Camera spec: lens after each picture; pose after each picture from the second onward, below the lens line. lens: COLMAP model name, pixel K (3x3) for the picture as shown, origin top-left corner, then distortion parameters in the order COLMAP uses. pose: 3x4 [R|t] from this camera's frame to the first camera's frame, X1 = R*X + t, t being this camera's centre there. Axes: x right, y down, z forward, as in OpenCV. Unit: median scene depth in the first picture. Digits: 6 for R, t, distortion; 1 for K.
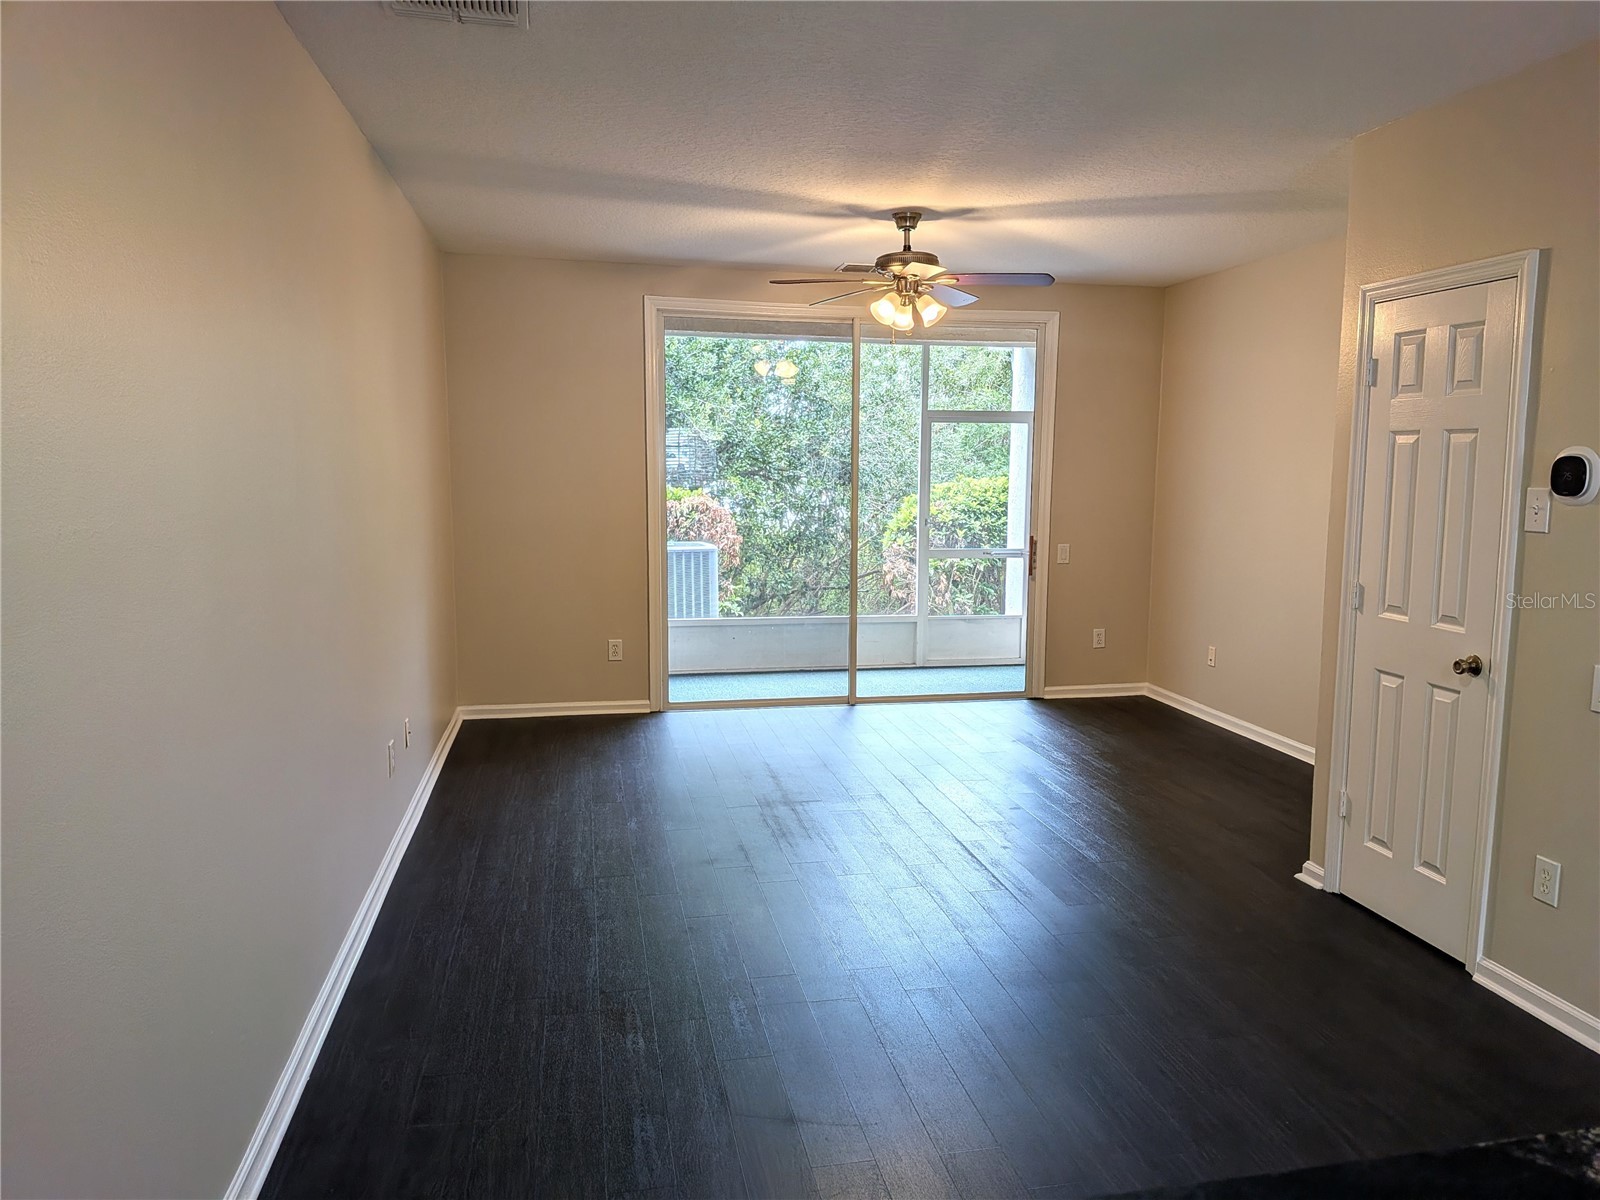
lens RADIAL K [[1203.5, 0, 866.0], [0, 1203.5, 602.5], [0, 0, 1]] dist [0.100766, -0.185302]
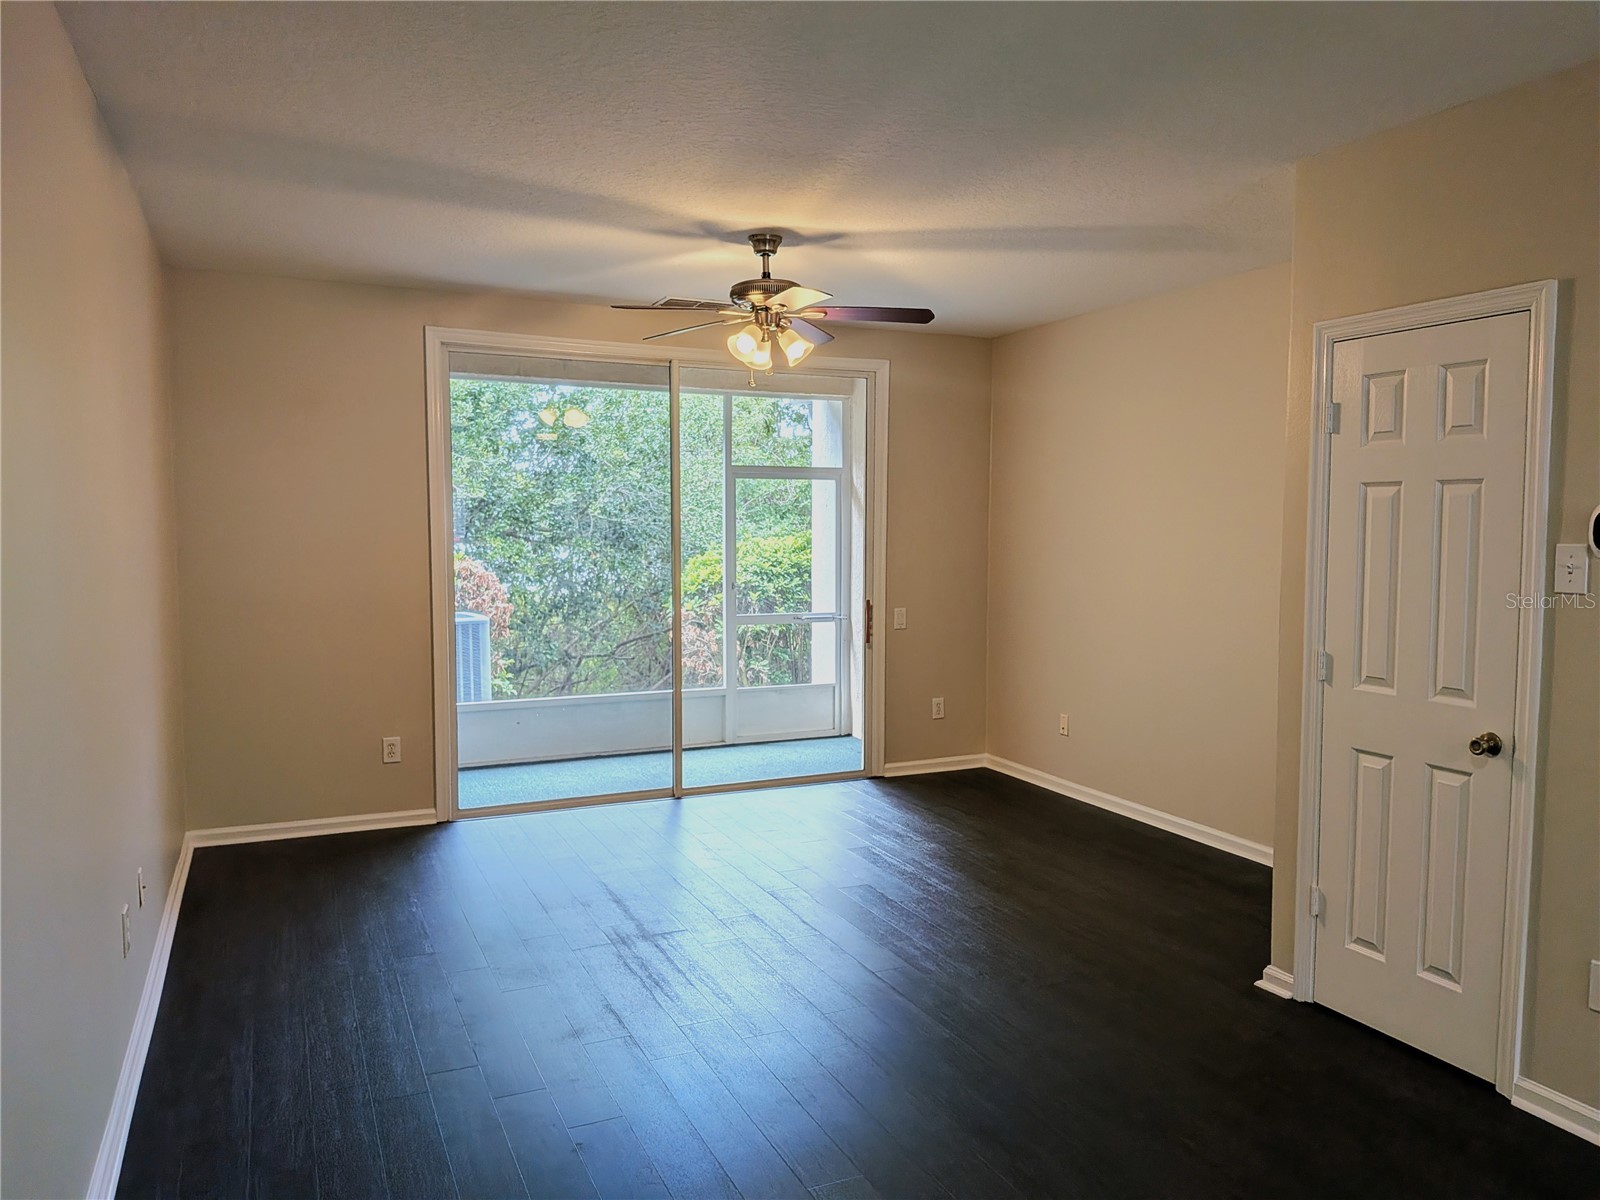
lens RADIAL K [[1203.5, 0, 866.0], [0, 1203.5, 602.5], [0, 0, 1]] dist [0.100766, -0.185302]
pose [[0.976054, -0.021068, 0.216507, -0.082372], [0.031571, 0.998480, -0.045168, -0.015692], [-0.215227, 0.050921, 0.975236, 0.138344]]
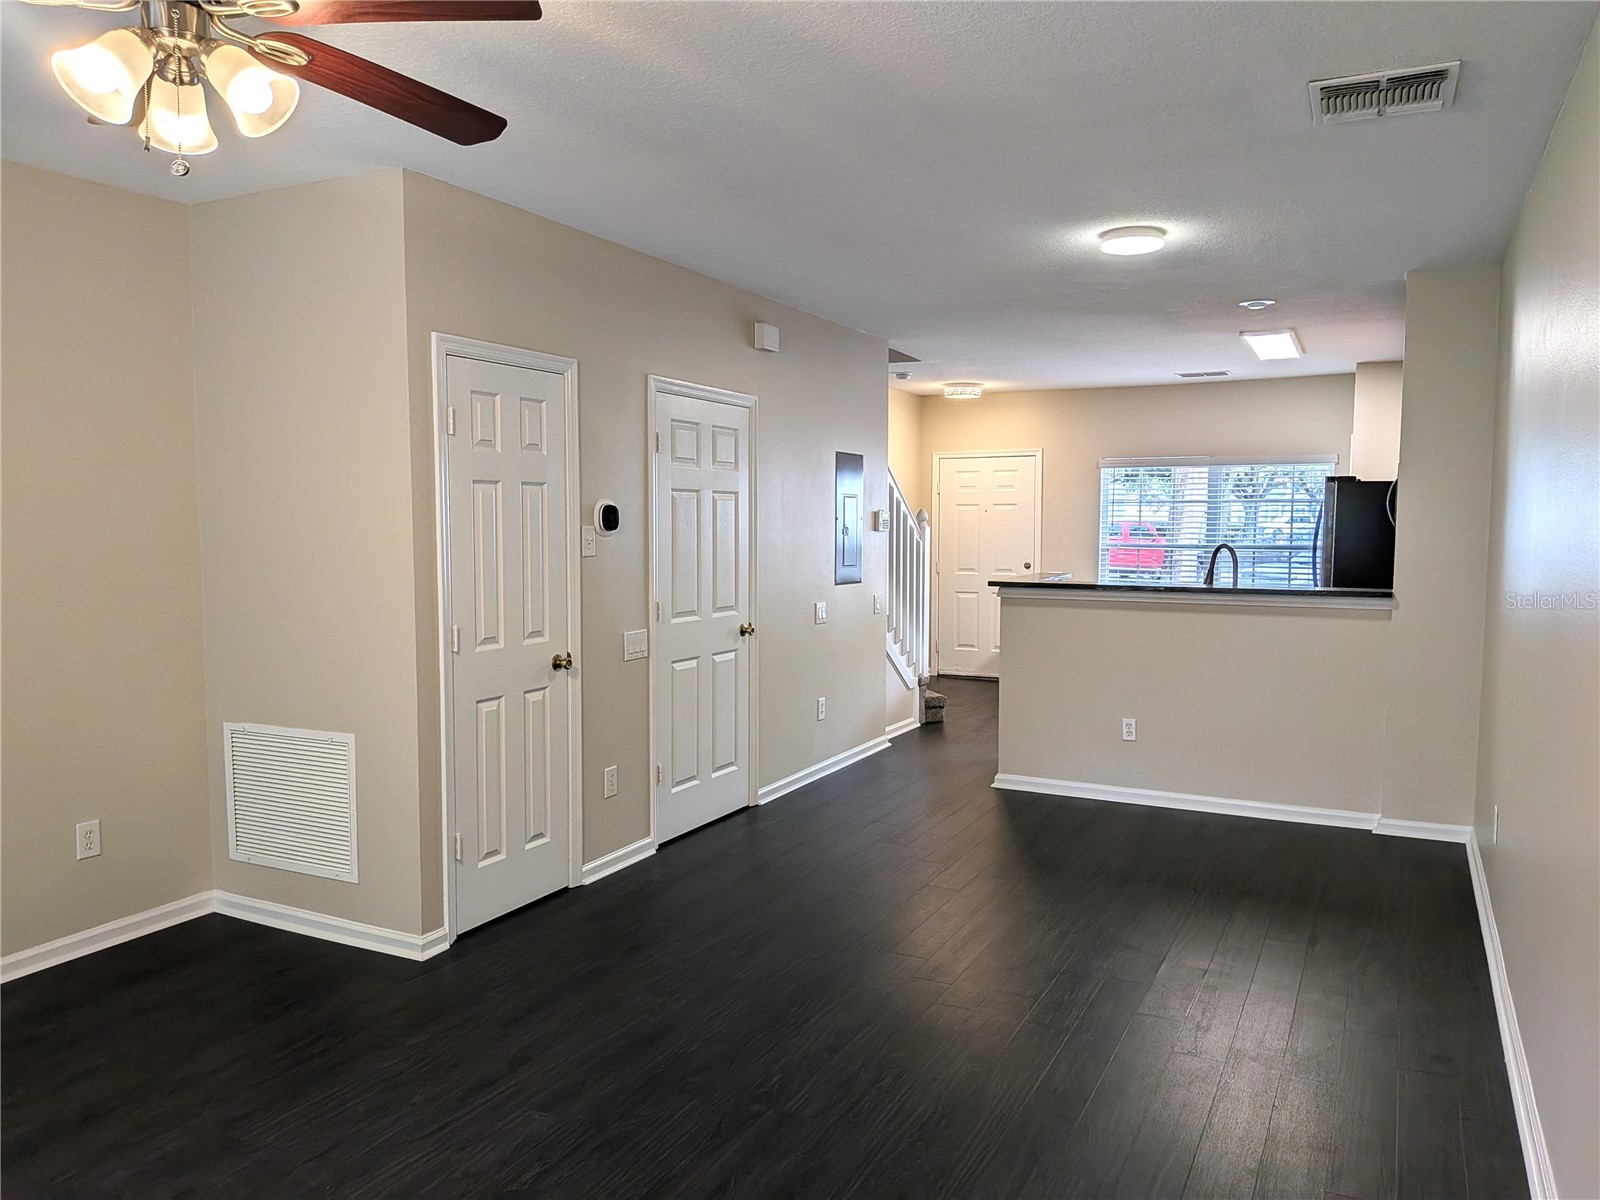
lens RADIAL K [[1204.9, 0, 800.0], [0, 1204.9, 600.0], [0, 0, 1]] dist [-0.000051, 0.000432]
pose [[-0.771801, -0.059115, 0.633110, -0.319213], [0.061868, 0.983964, 0.167297, -0.132156], [-0.632847, 0.168289, -0.755767, 1.103181]]
